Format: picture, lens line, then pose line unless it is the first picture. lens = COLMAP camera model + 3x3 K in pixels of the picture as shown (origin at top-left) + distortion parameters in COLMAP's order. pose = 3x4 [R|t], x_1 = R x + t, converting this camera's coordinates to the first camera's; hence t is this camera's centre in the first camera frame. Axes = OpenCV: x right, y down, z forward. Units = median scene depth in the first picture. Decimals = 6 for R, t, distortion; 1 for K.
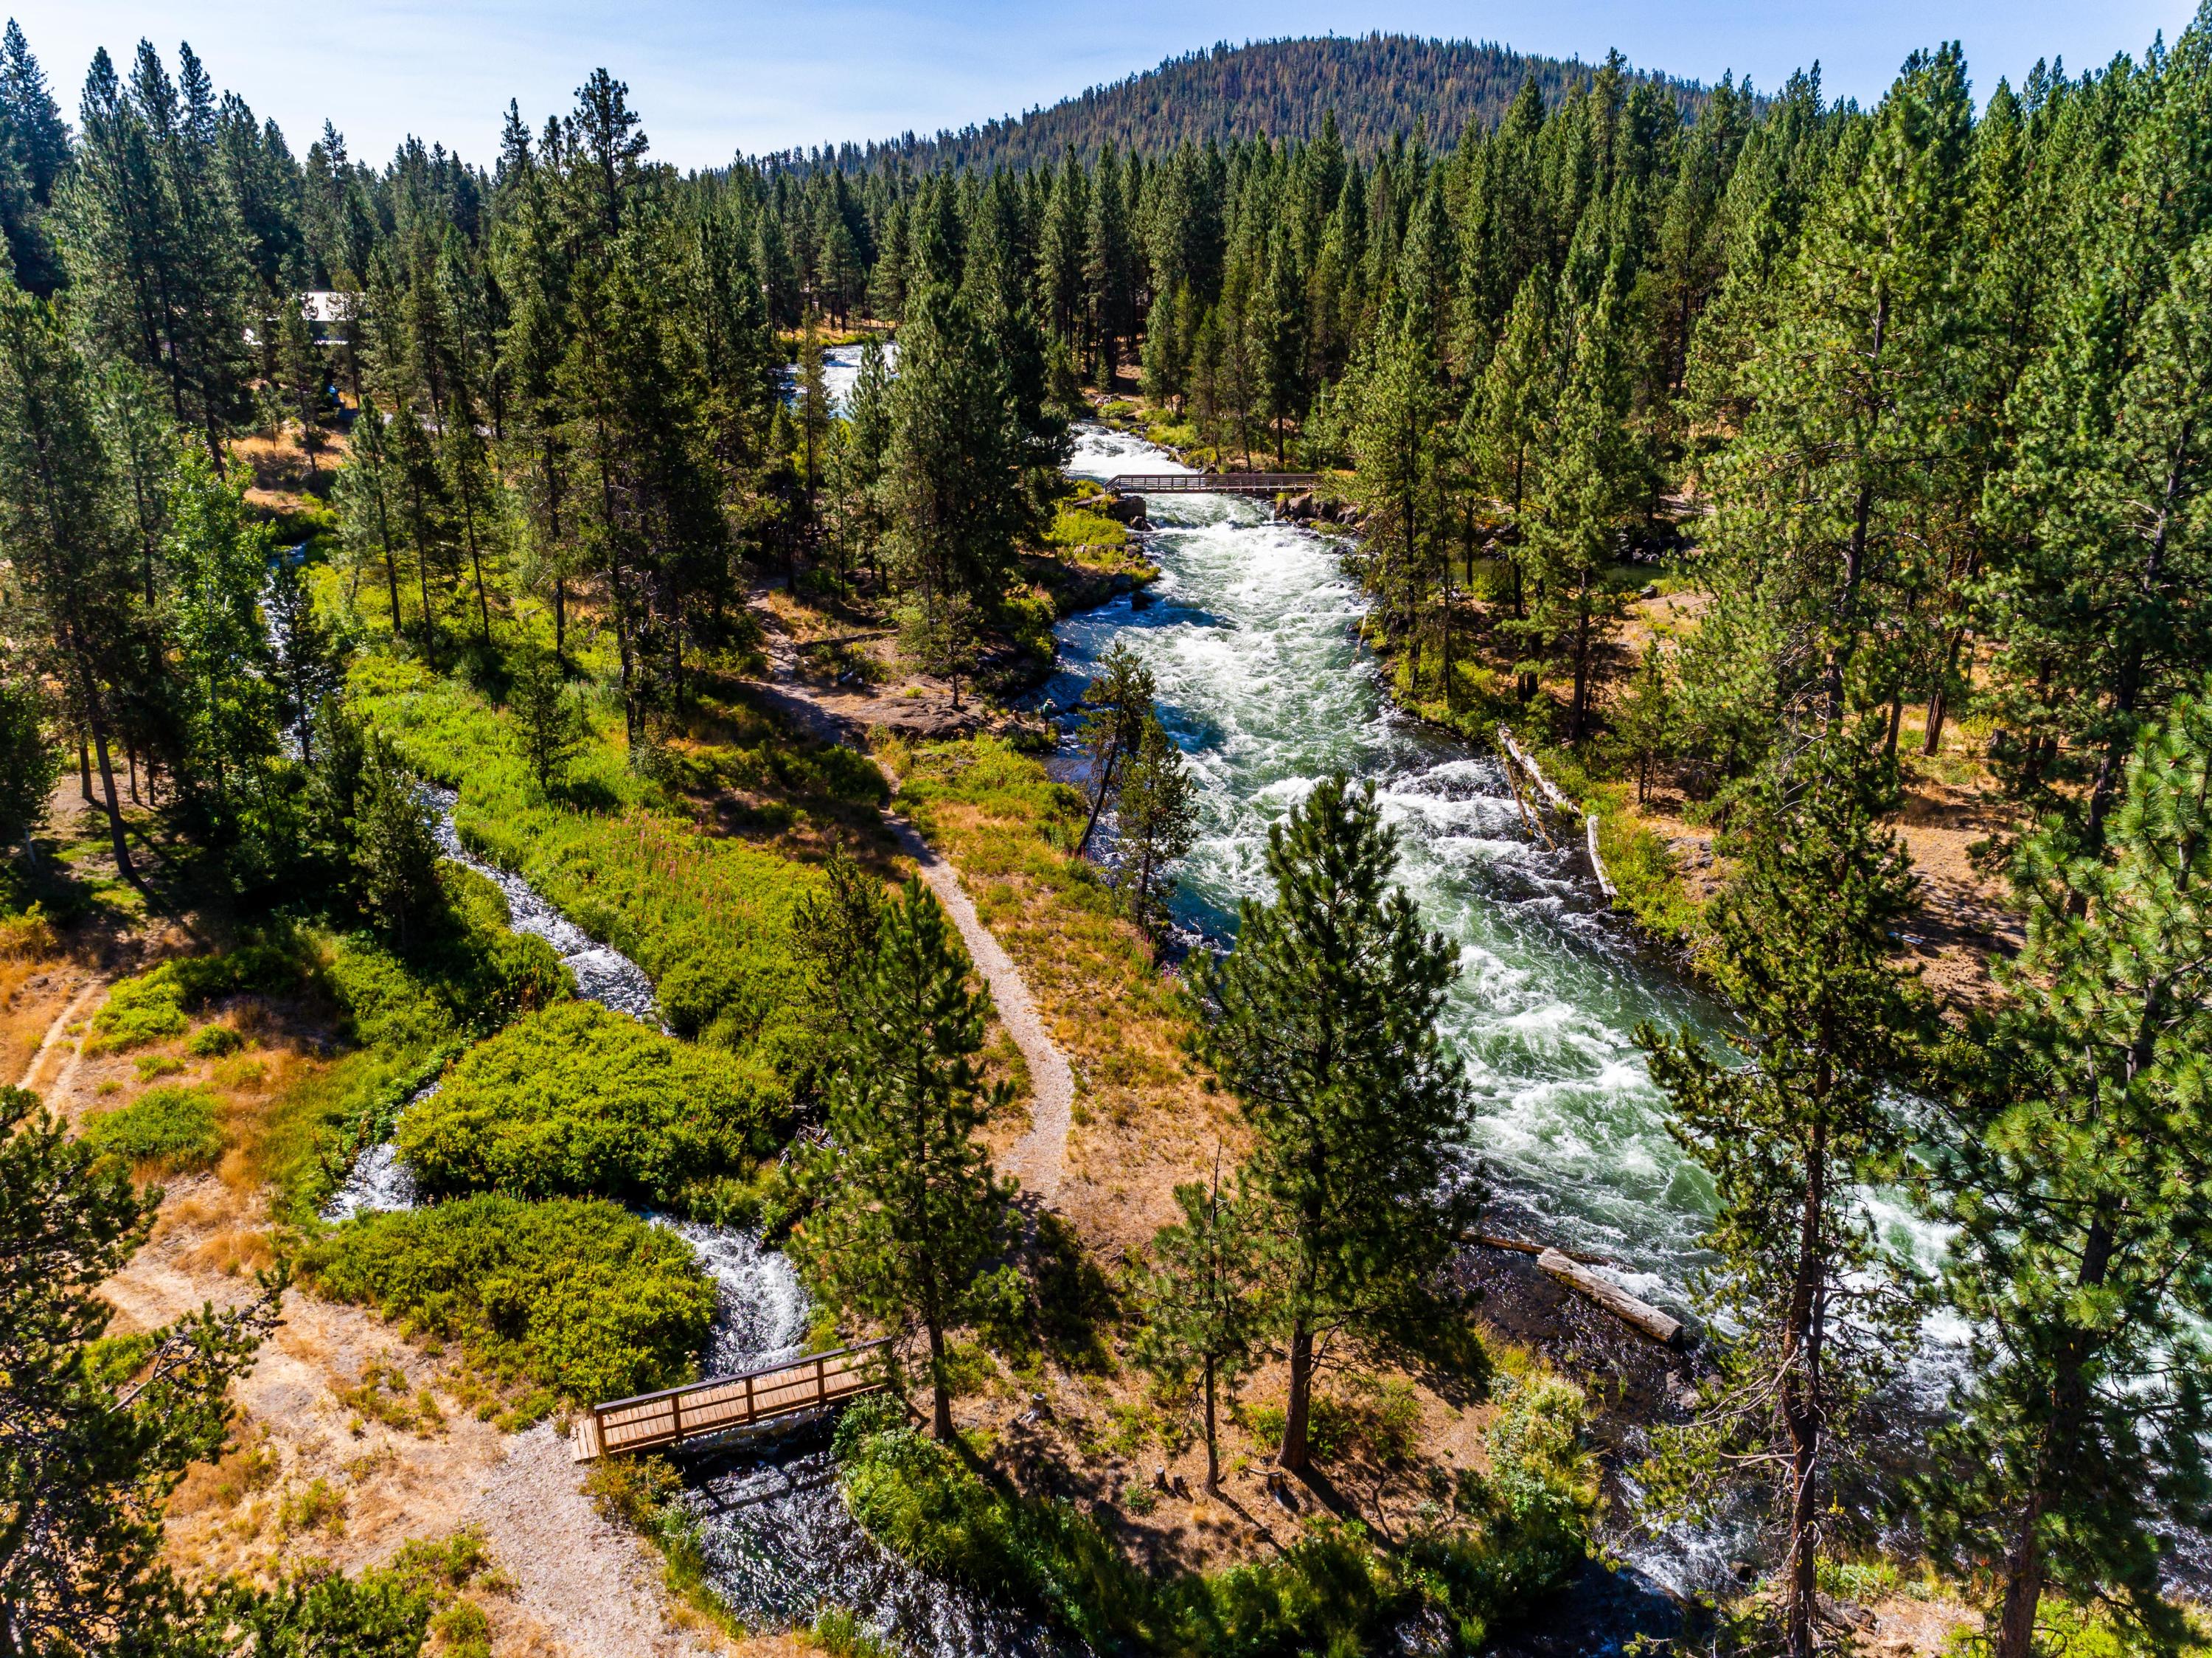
lens RADIAL K [[1649.1, 0, 1106.0], [0, 1649.1, 829.0], [0, 0, 1]] dist [0.005305, 0.010741]
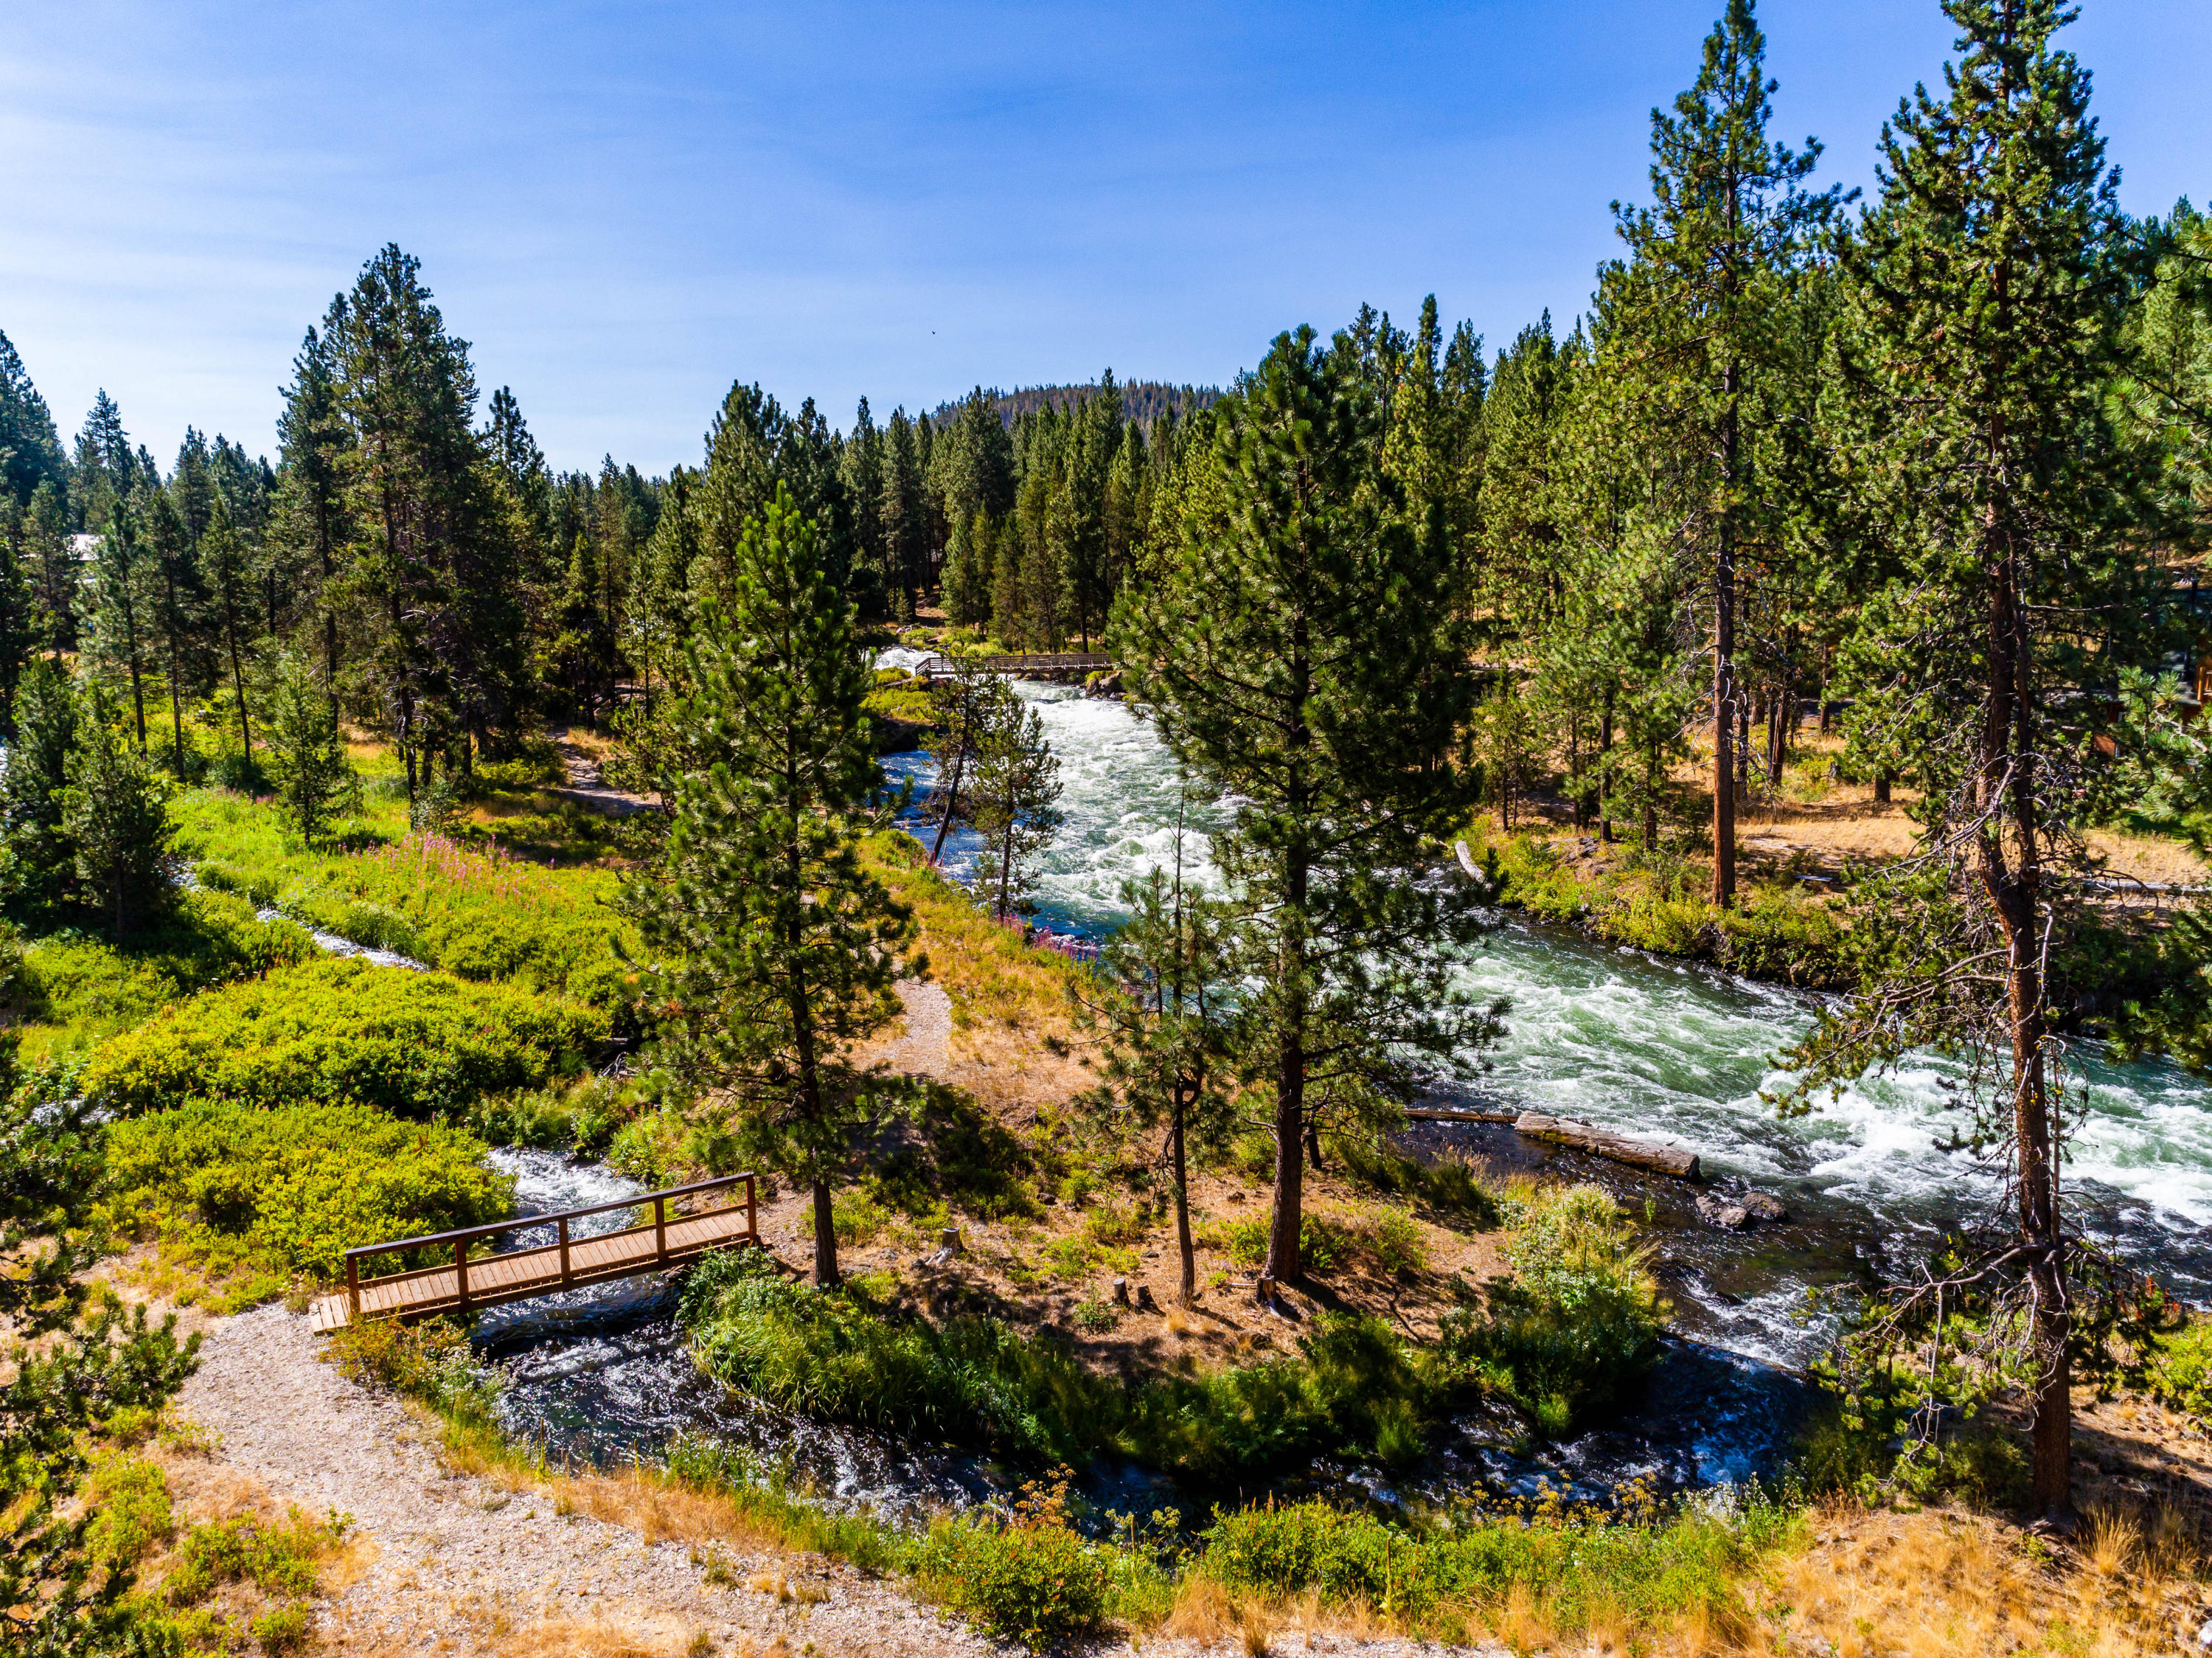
lens RADIAL K [[1623.6, 0, 1106.0], [0, 1623.6, 829.0], [0, 0, 1]] dist [0.009616, 0.002515]
pose [[0.991391, -0.036464, 0.125752, -0.053918], [0.058965, 0.981871, -0.180147, 0.282472], [-0.116903, 0.186011, 0.975568, 0.201745]]
